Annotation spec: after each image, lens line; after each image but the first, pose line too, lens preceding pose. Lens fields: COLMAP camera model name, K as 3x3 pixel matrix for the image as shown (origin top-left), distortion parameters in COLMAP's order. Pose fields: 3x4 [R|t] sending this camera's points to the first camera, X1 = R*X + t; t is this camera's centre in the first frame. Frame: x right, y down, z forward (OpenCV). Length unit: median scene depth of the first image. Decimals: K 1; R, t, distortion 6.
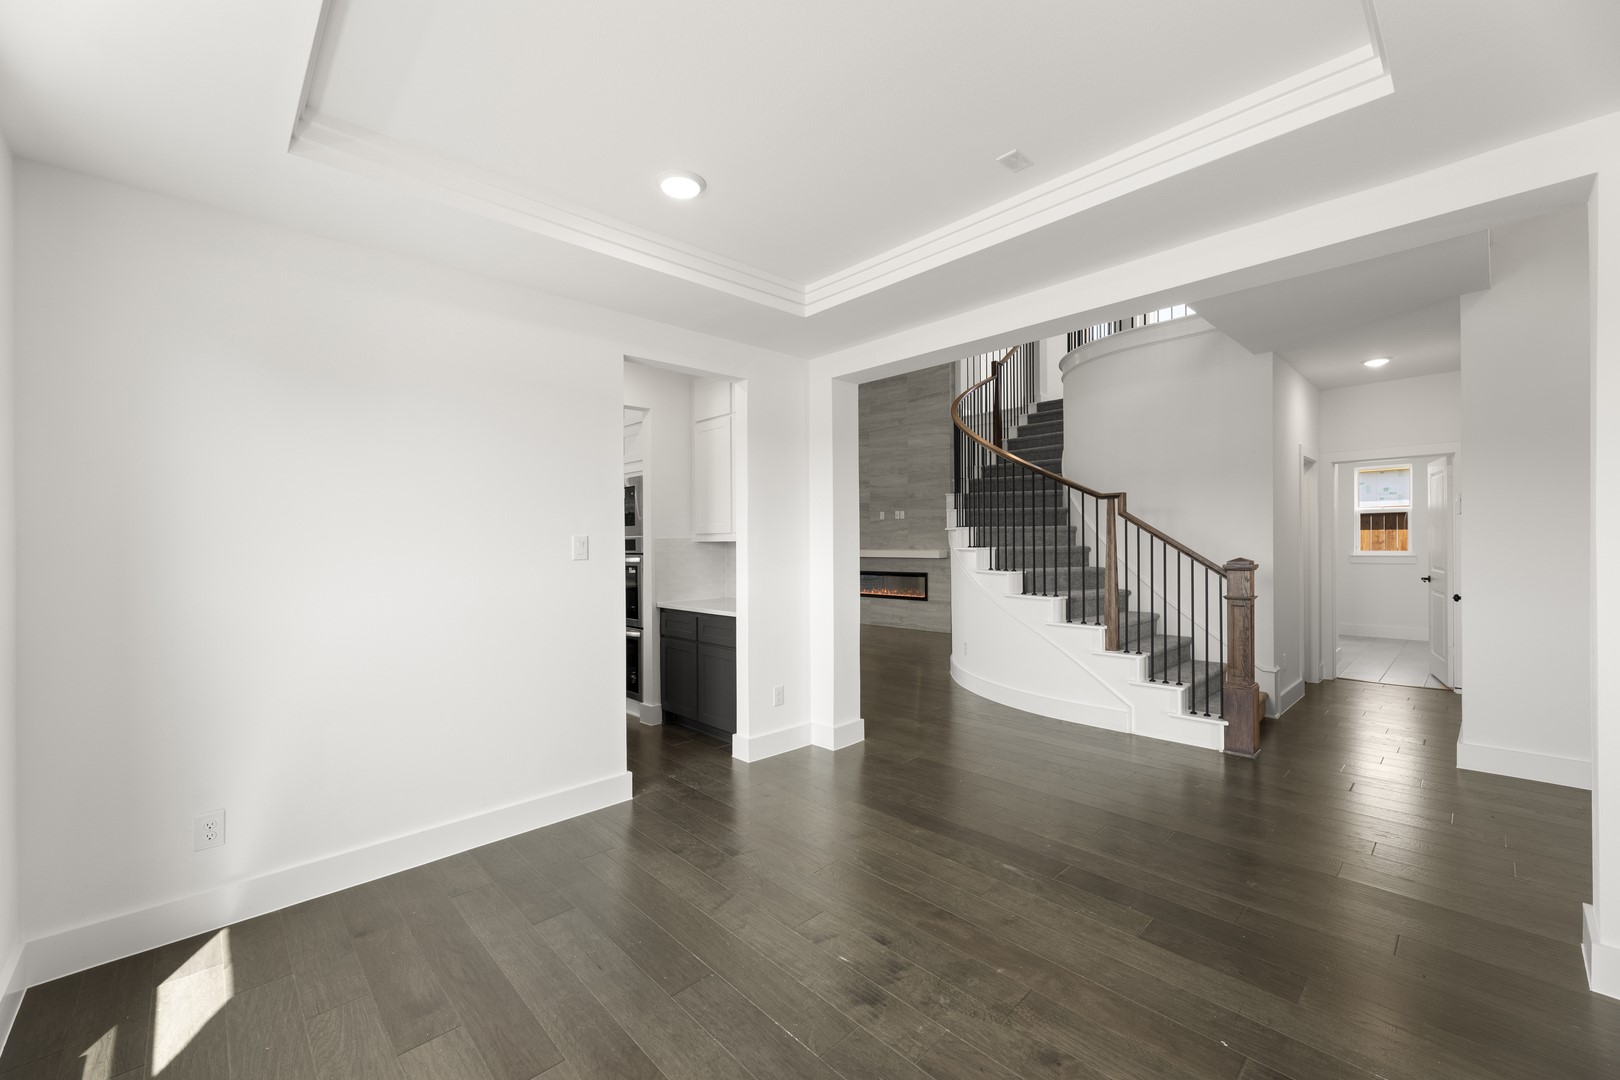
lens RADIAL K [[649.5, 0, 815.6], [0, 649.5, 548.2], [0, 0, 1]] dist [-0.000394, 0.000900]
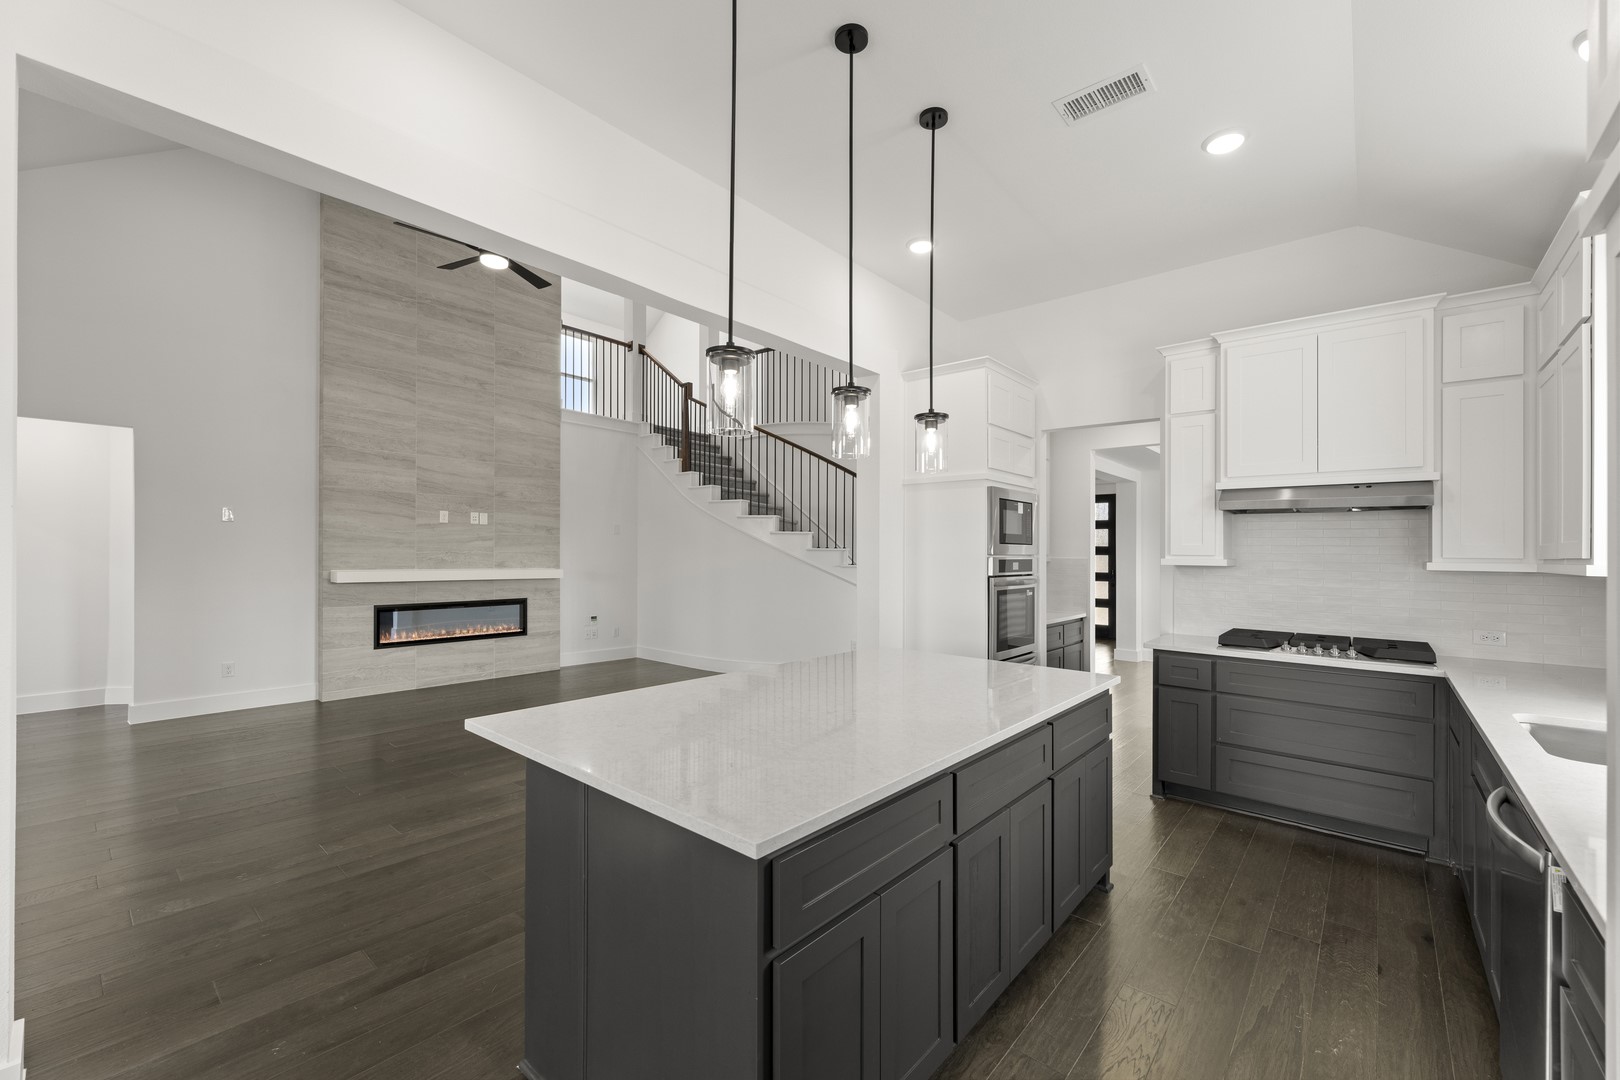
lens RADIAL K [[649.5, 0, 822.8], [0, 649.5, 563.8], [0, 0, 1]] dist [-0.000394, 0.000900]
pose [[-0.101188, -0.003095, 0.994862, -0.612096], [0.003255, 0.999989, 0.003442, -0.004068], [-0.994862, 0.003586, -0.101177, 0.716489]]
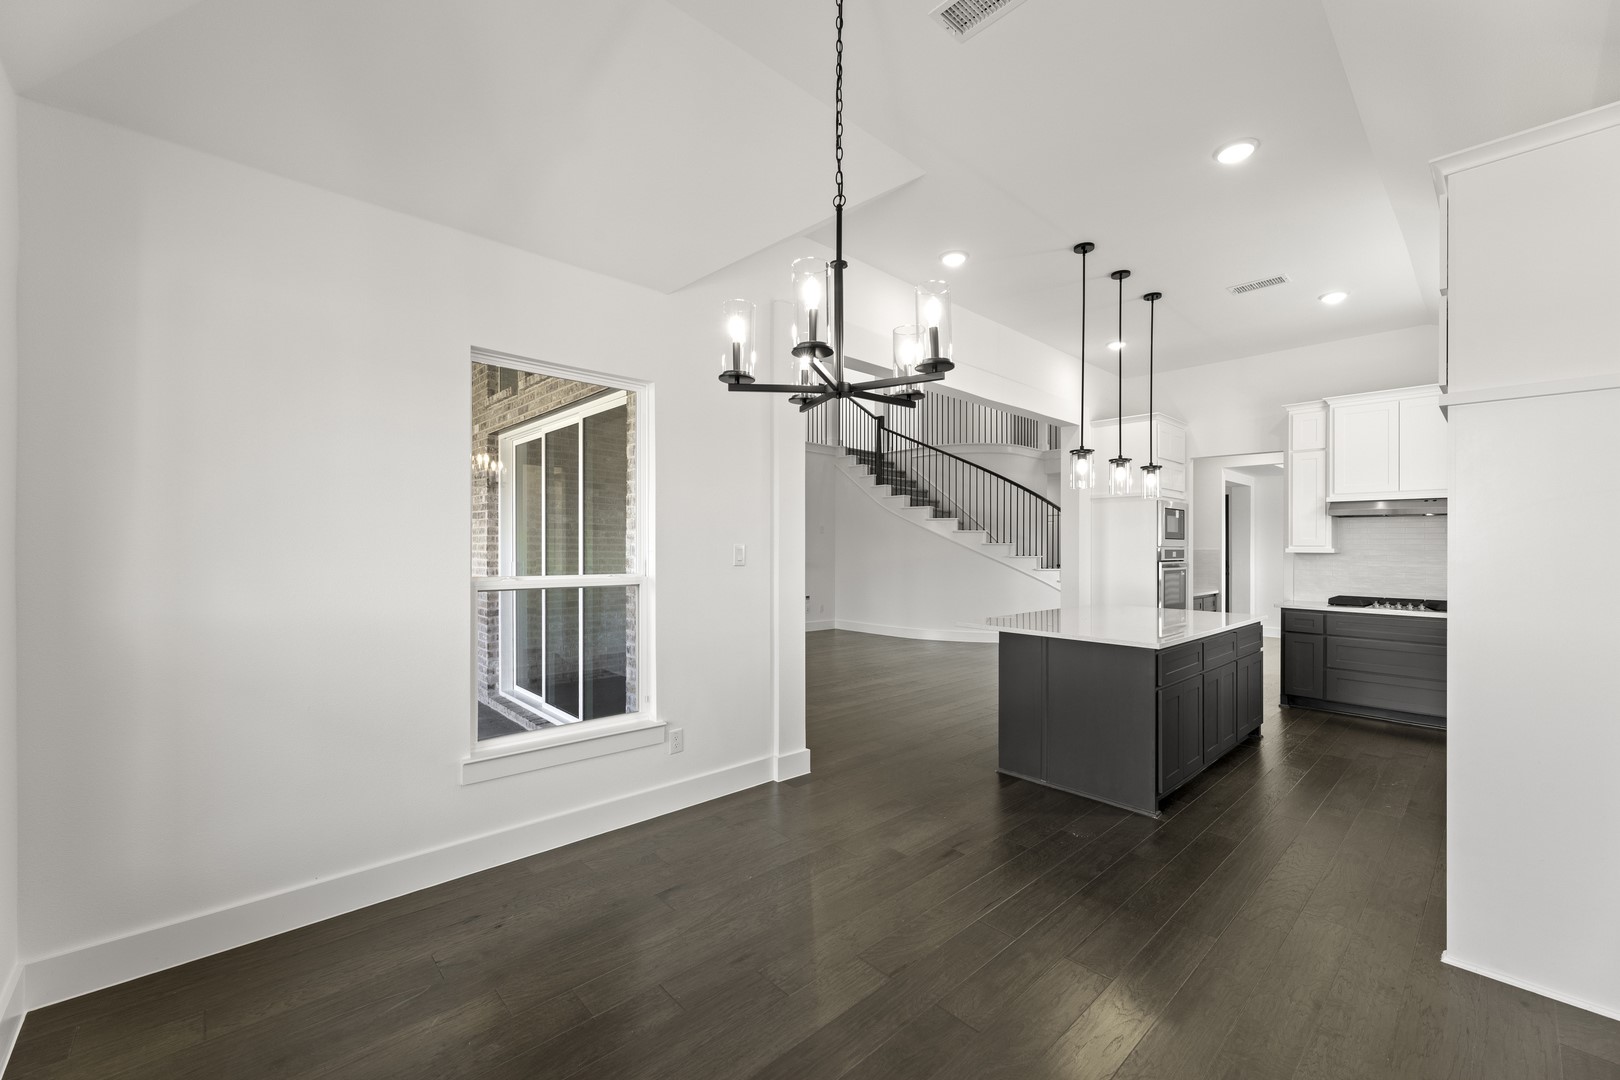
lens RADIAL K [[649.5, 0, 809.9], [0, 649.5, 563.3], [0, 0, 1]] dist [-0.000394, 0.000900]
pose [[0.018542, -0.009658, 0.999781, -0.846683], [0.007647, 0.999925, 0.009518, -0.000396], [-0.999799, 0.007468, 0.018615, 0.900274]]
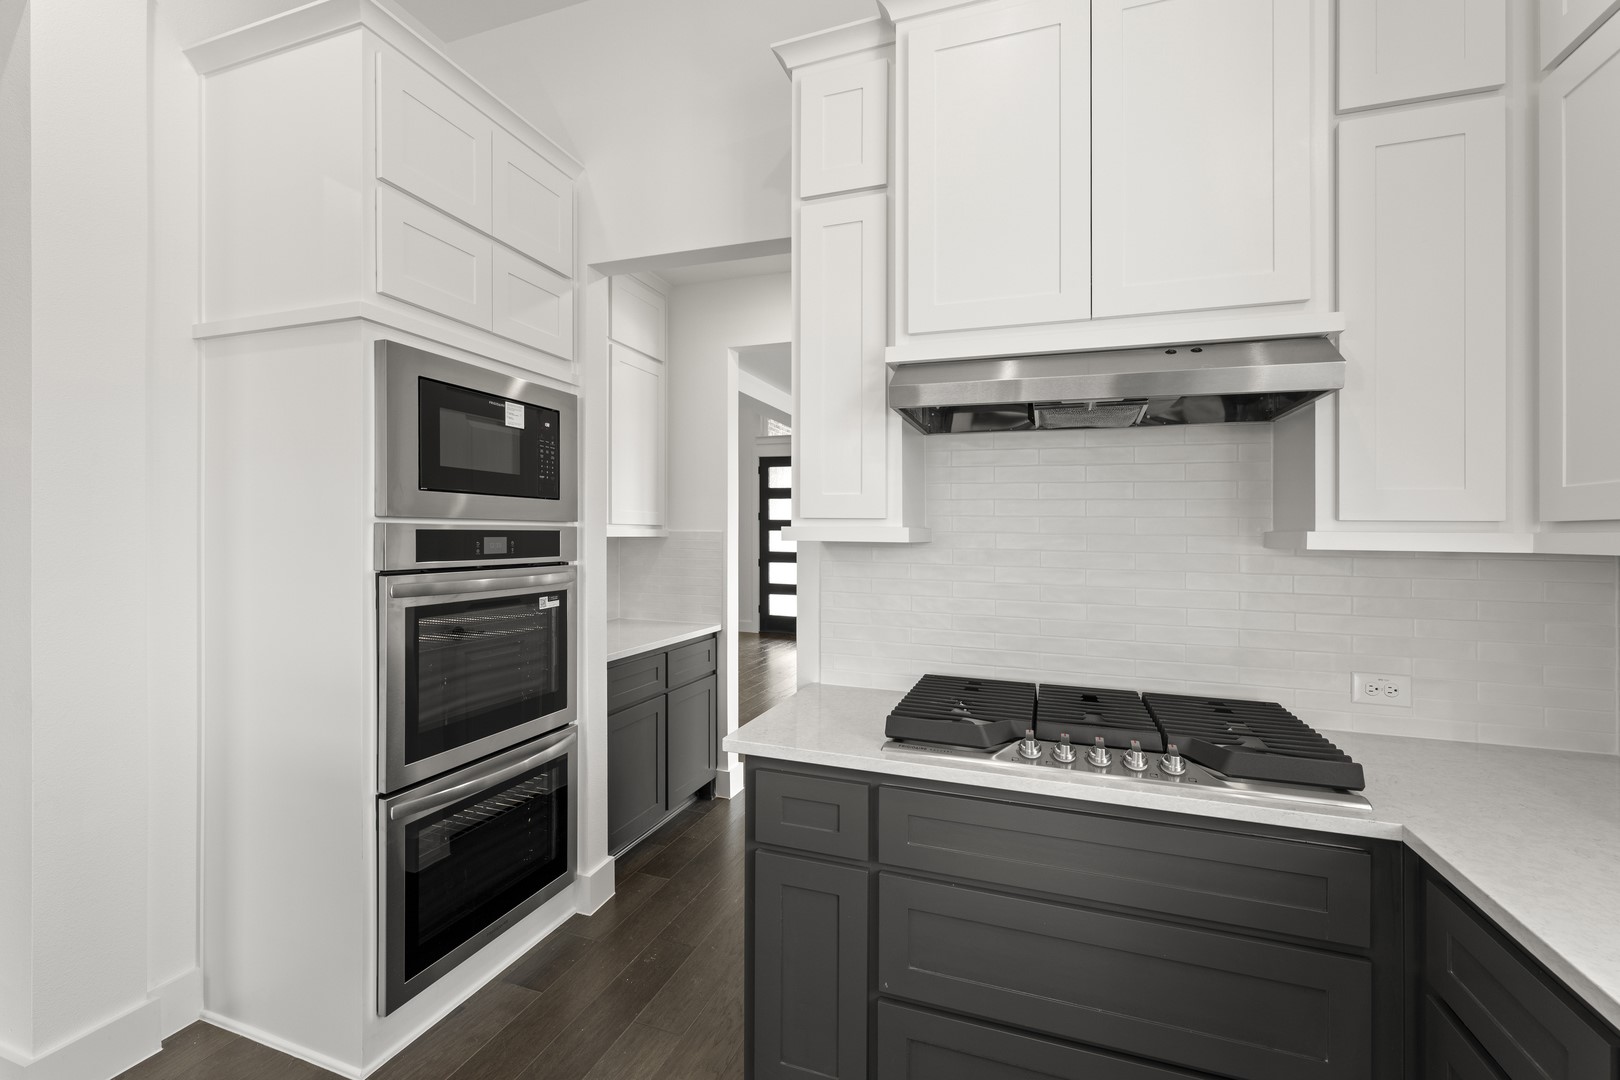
lens RADIAL K [[665.5, 0, 809.6], [0, 665.5, 549.8], [0, 0, 1]] dist [0.003713, 0.000225]
pose [[-0.438536, -0.010013, 0.898658, -0.389174], [0.004715, 0.999899, 0.013442, -0.001035], [-0.898701, 0.010132, -0.438445, 0.531365]]
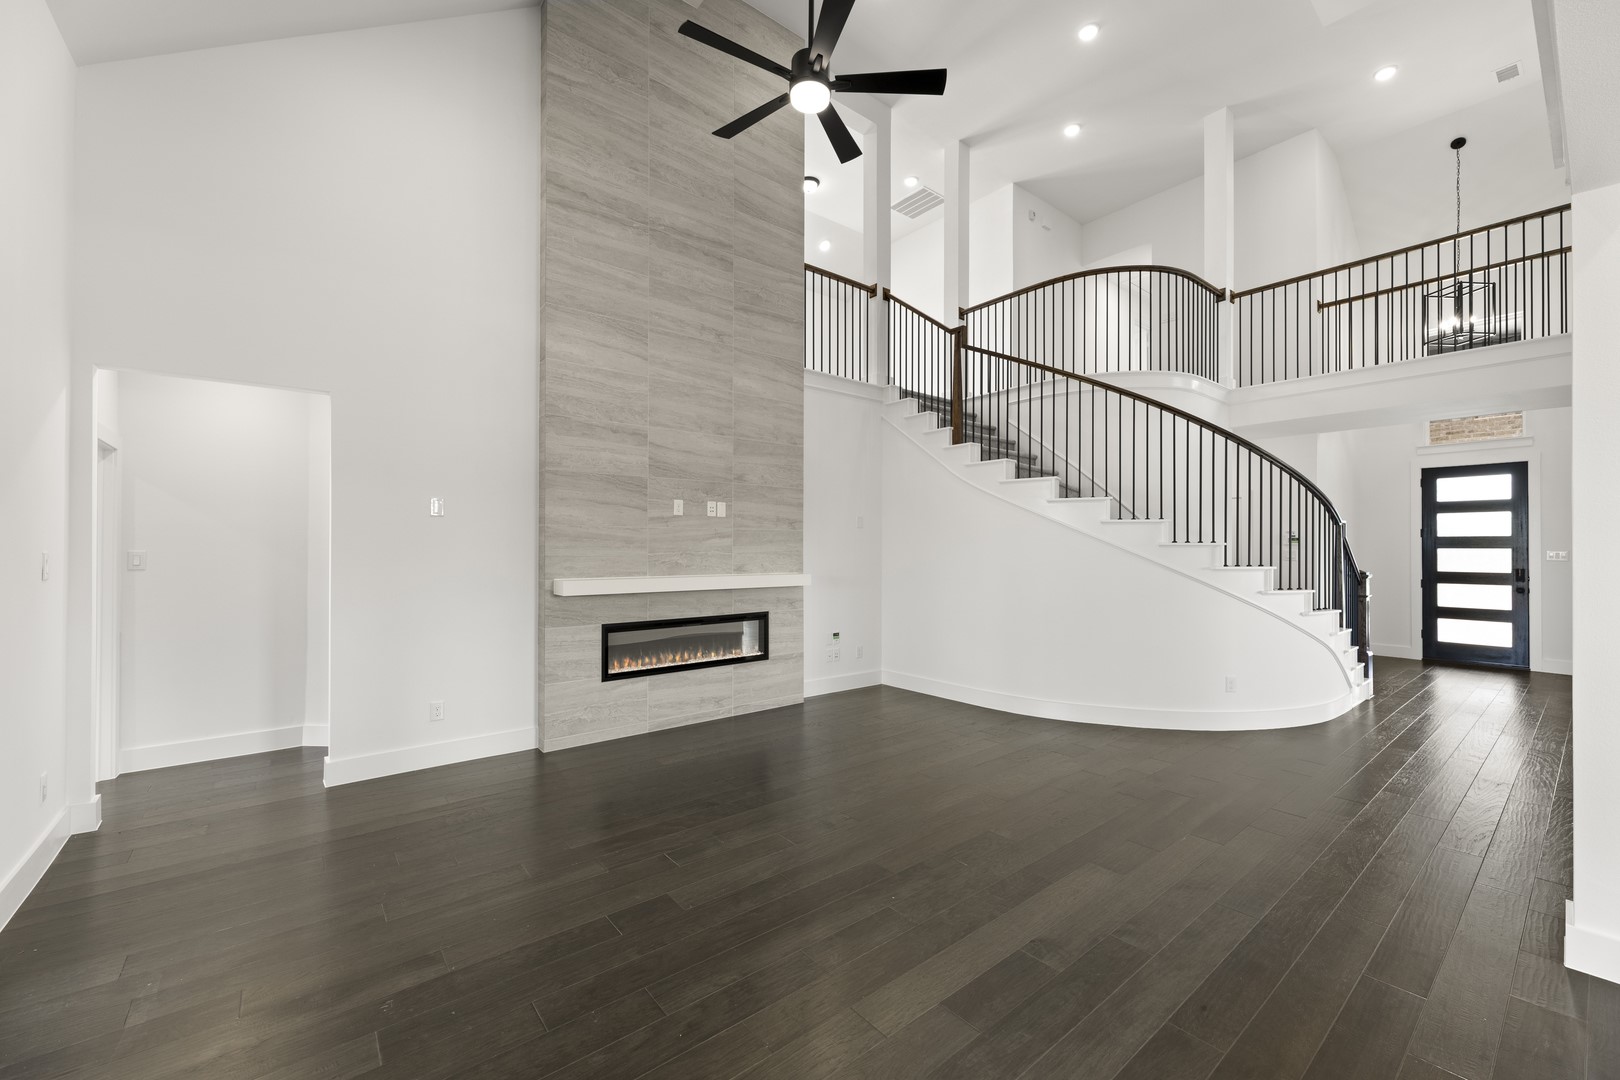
lens RADIAL K [[649.5, 0, 825.7], [0, 649.5, 551.5], [0, 0, 1]] dist [-0.000394, 0.000900]
pose [[0.077029, 0.008311, 0.996994, -0.406439], [0.009044, 0.999918, -0.009034, -0.010945], [-0.996988, 0.009713, 0.076947, 0.884612]]
